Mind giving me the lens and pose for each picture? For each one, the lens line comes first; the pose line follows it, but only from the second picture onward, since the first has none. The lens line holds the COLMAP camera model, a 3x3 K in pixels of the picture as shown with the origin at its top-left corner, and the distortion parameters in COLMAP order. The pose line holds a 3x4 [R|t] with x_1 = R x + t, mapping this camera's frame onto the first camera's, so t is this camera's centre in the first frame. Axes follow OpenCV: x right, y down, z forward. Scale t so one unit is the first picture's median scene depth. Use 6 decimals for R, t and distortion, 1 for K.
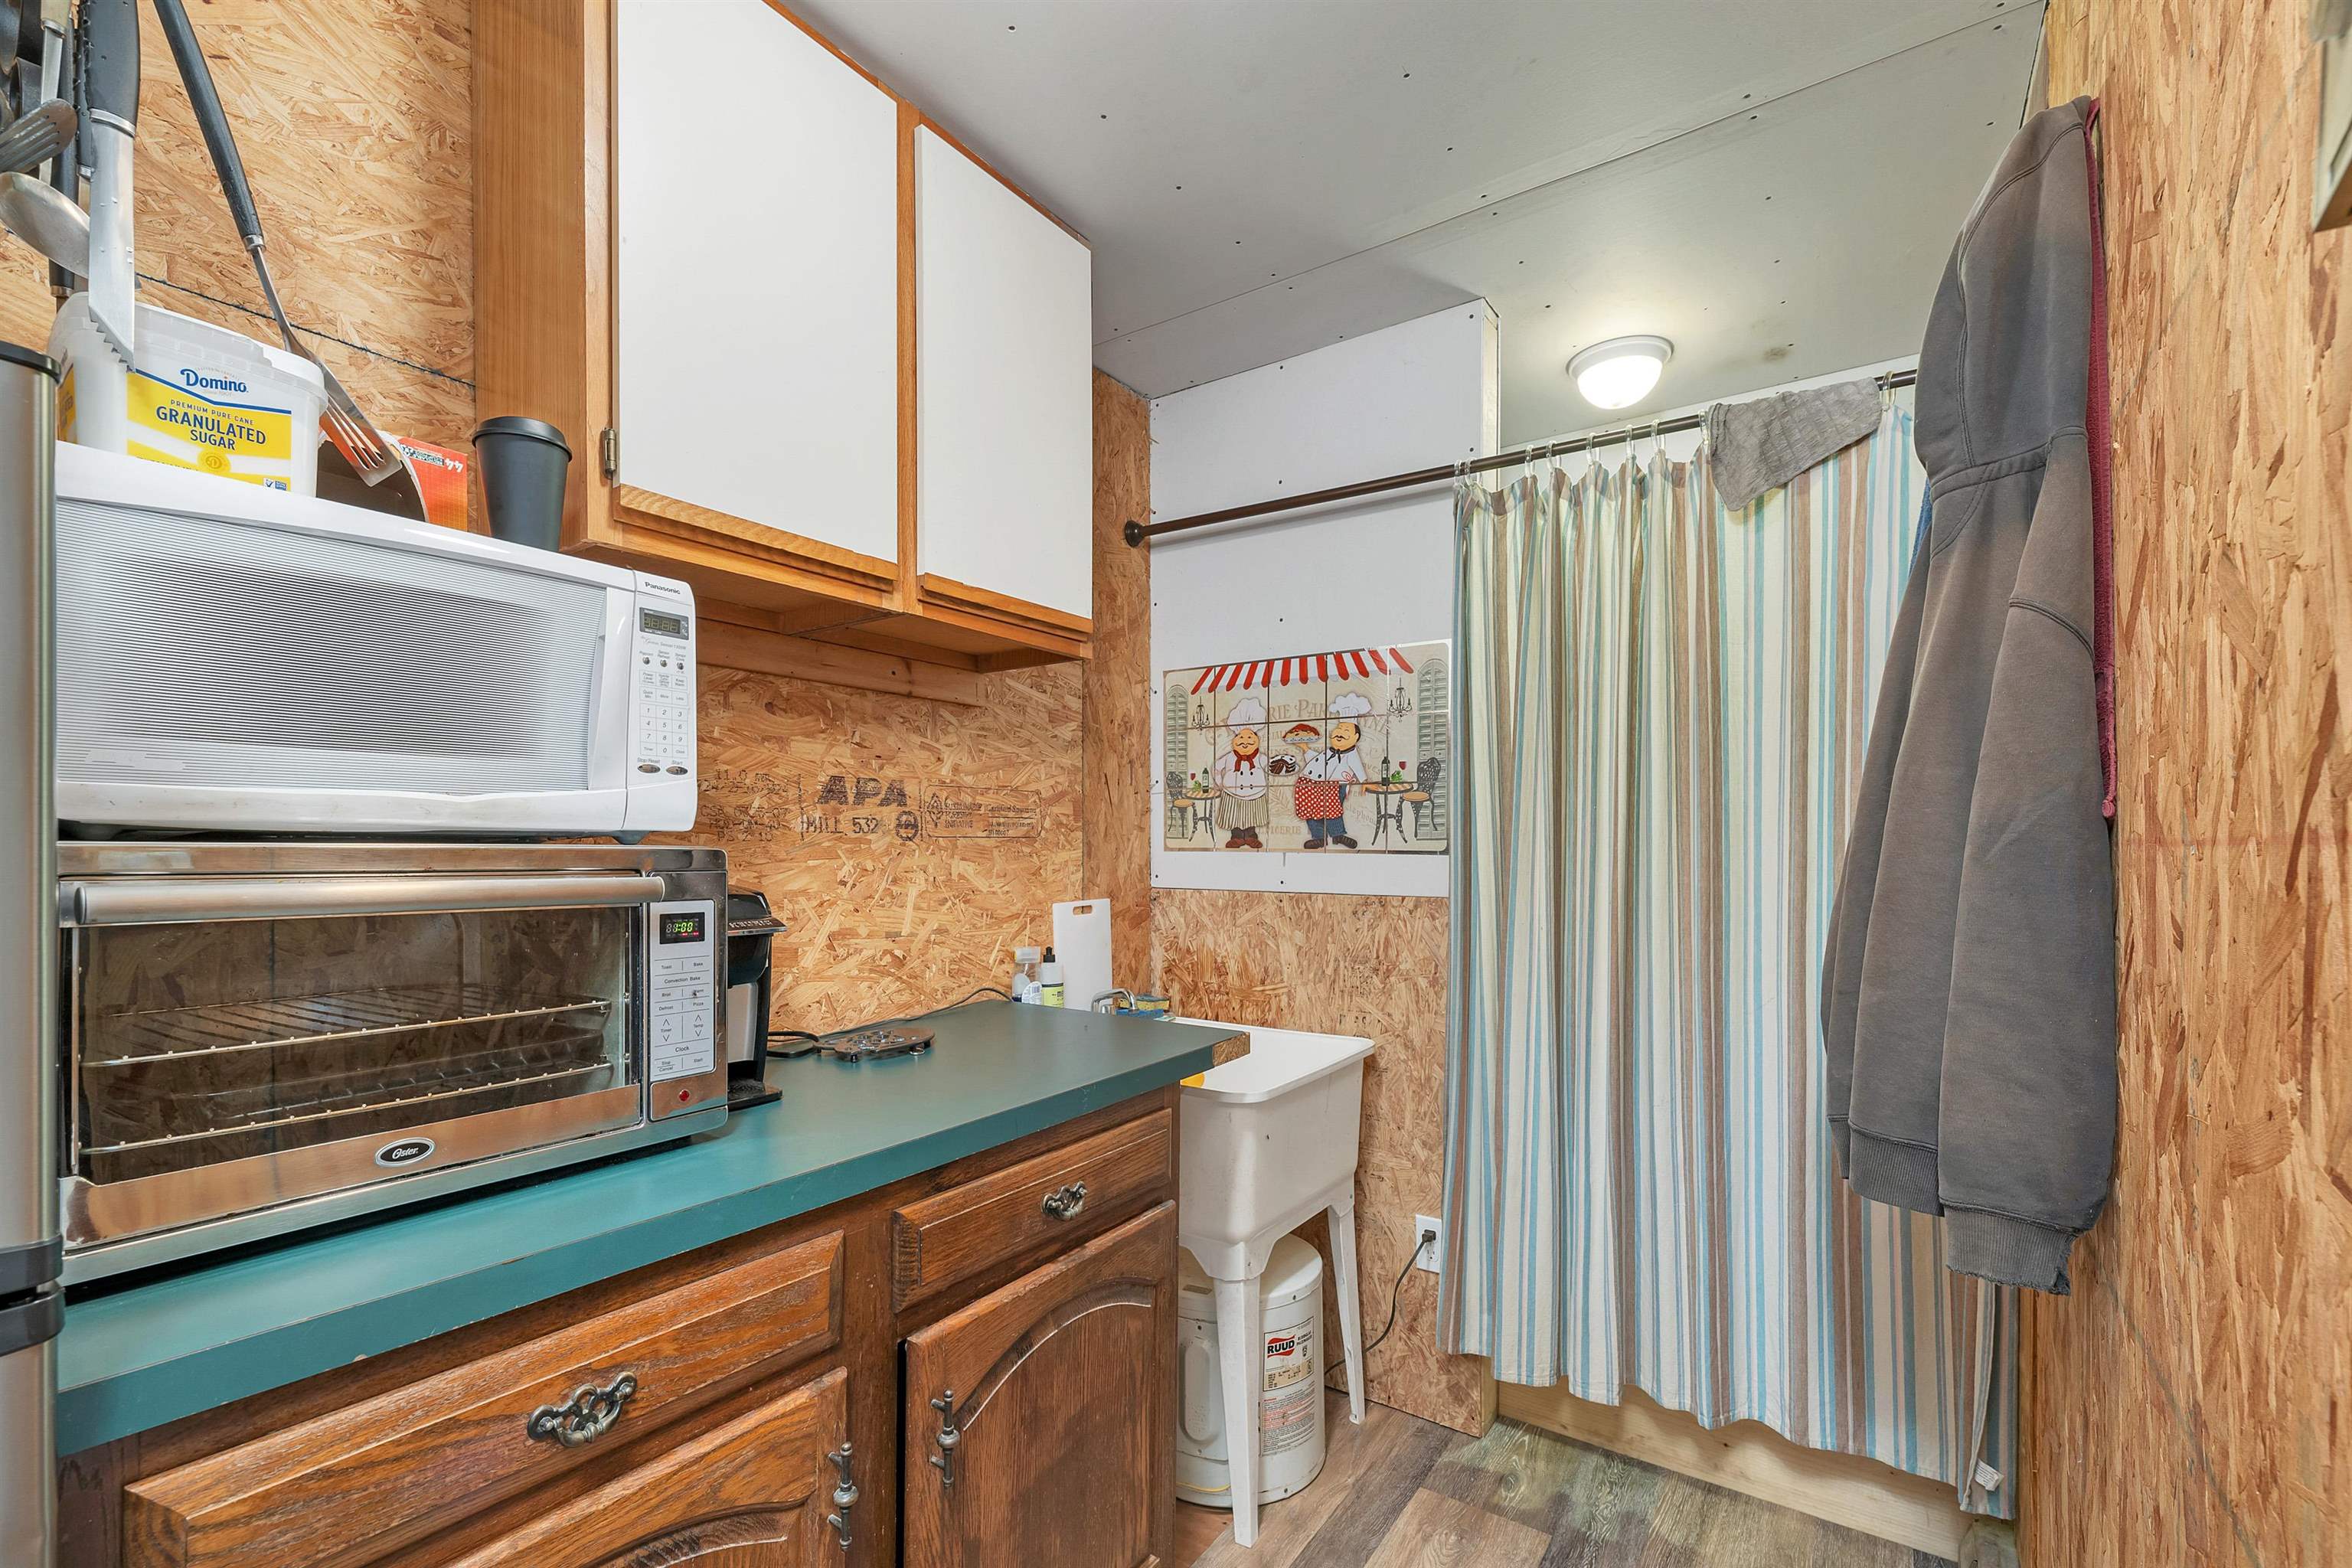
lens RADIAL K [[978.8, 0, 1220.9], [0, 978.8, 852.6], [0, 0, 1]] dist [0.001043, 0.000333]
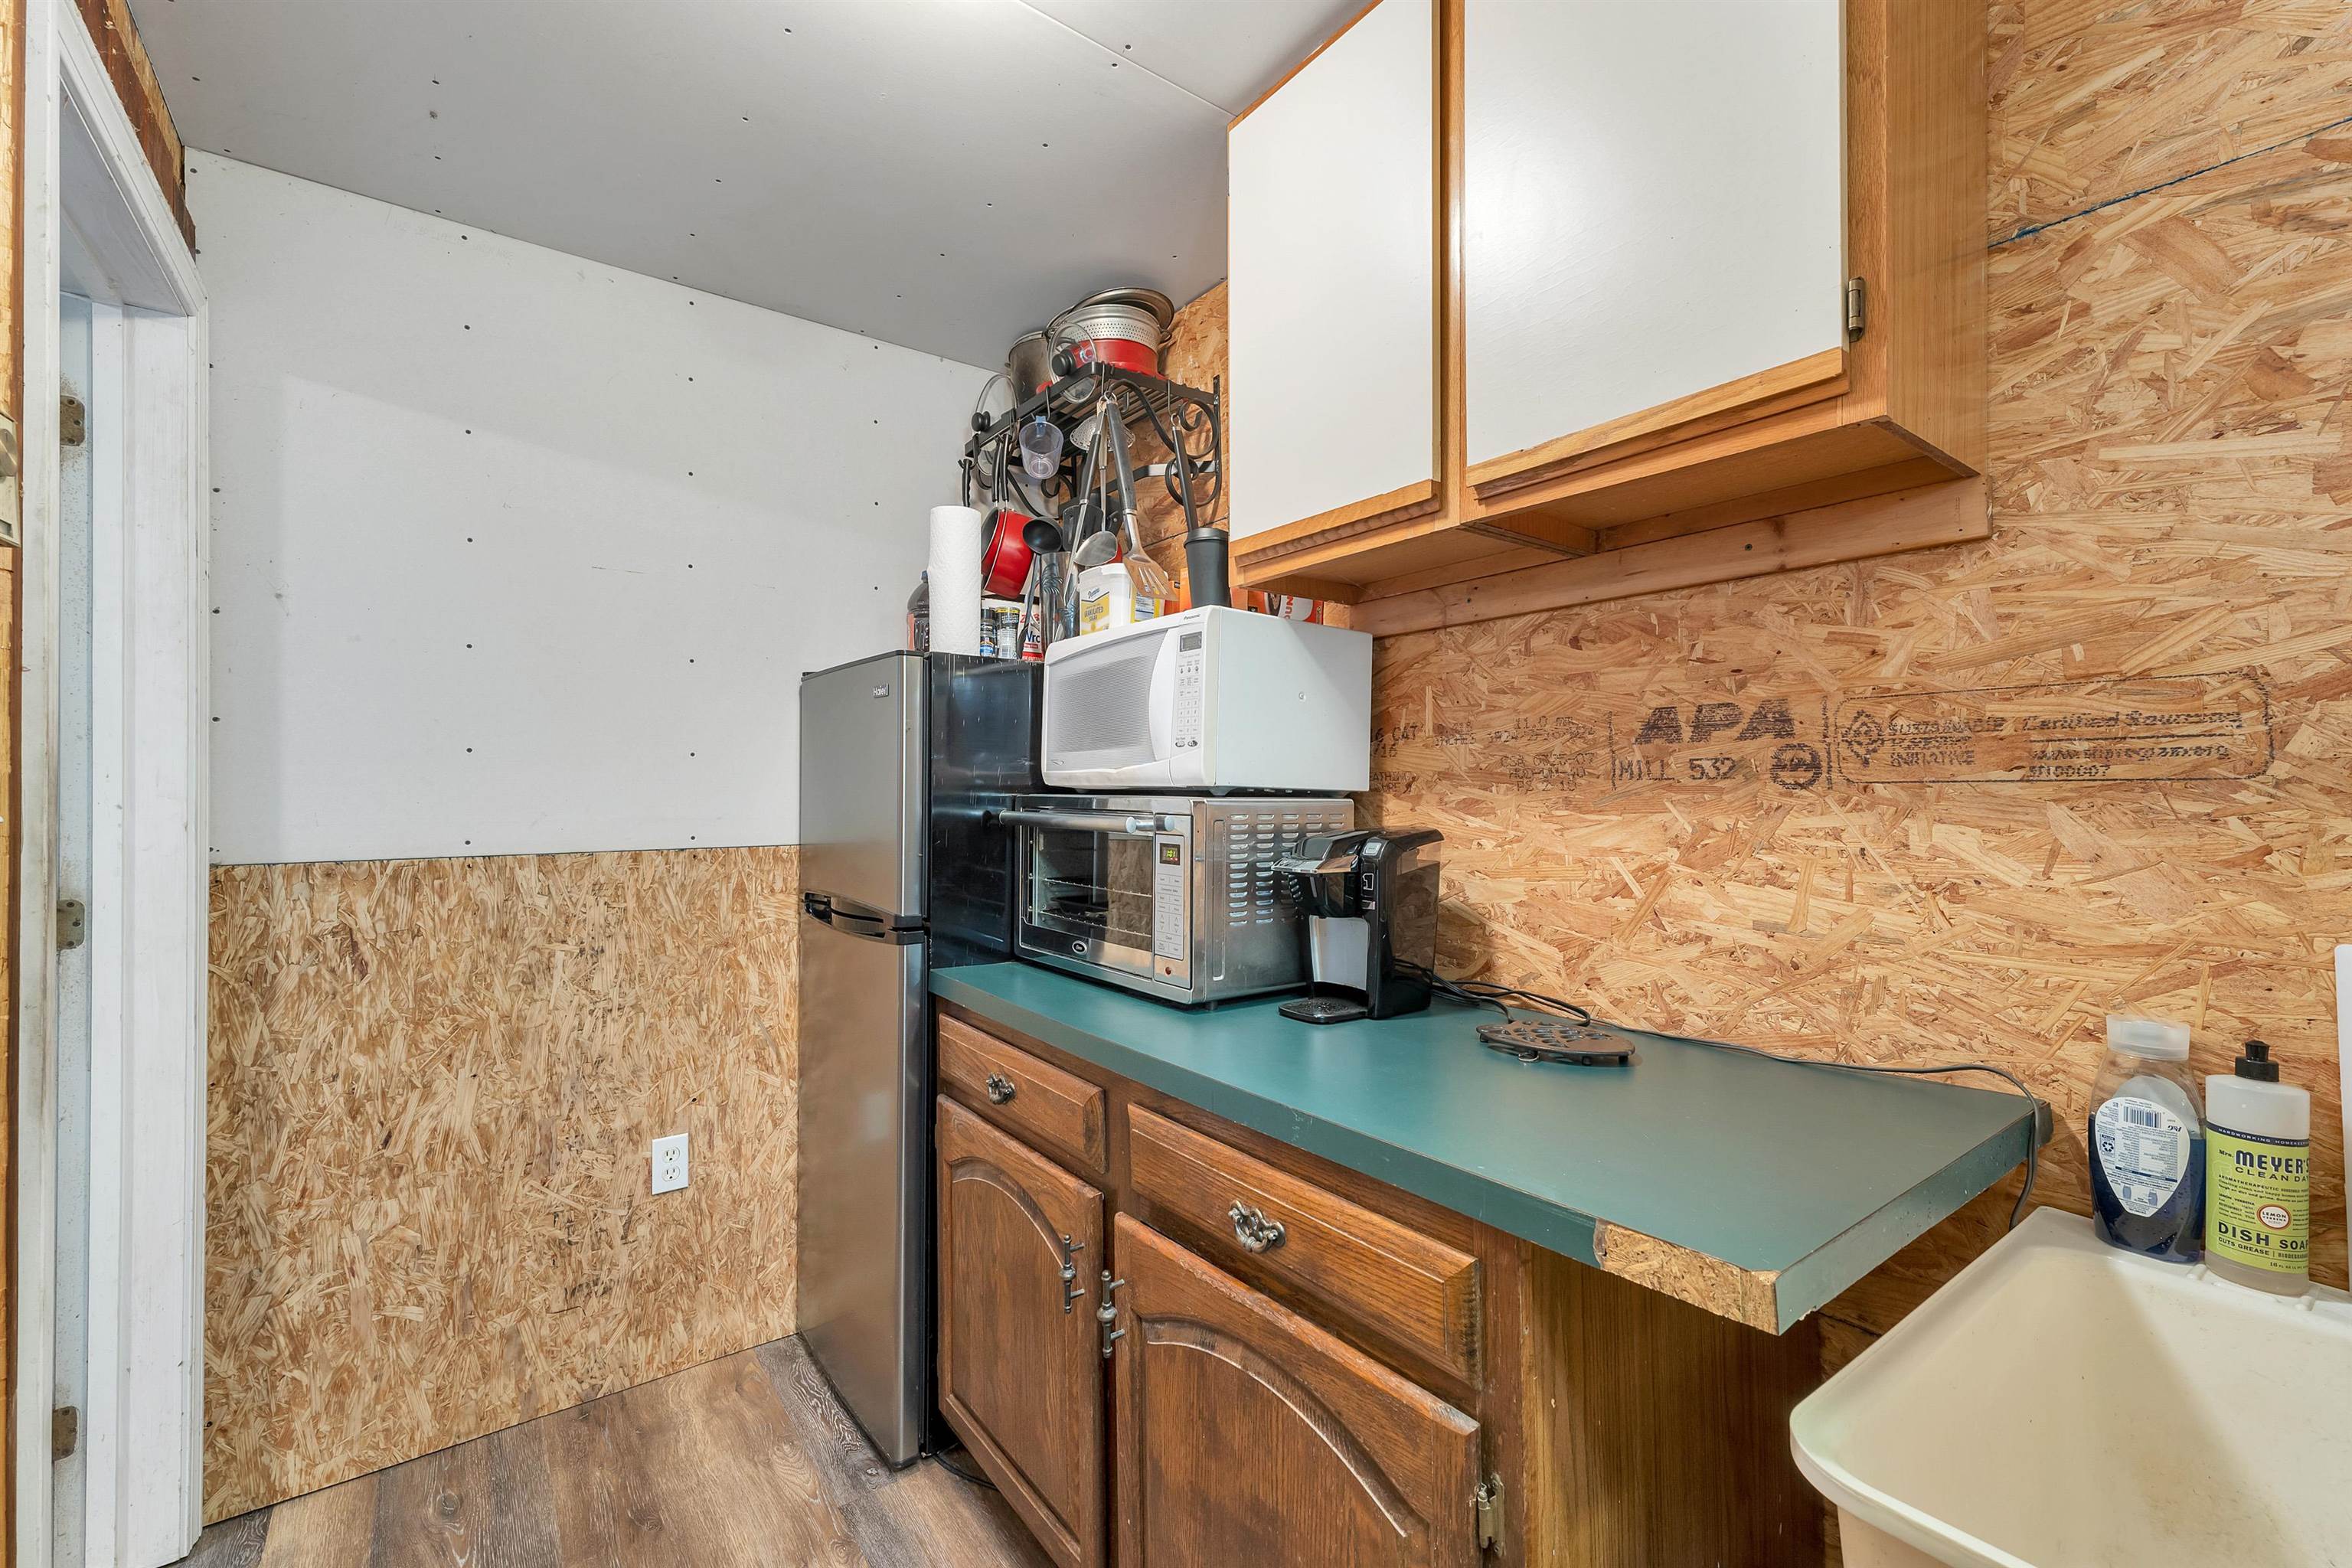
lens RADIAL K [[978.8, 0, 1176.4], [0, 978.8, 777.7], [0, 0, 1]] dist [0.001043, 0.000333]
pose [[-0.344691, -0.007845, -0.938683, 0.488674], [-0.002662, 0.999969, -0.007380, -0.015092], [0.938712, -0.000045, -0.344702, 0.922323]]
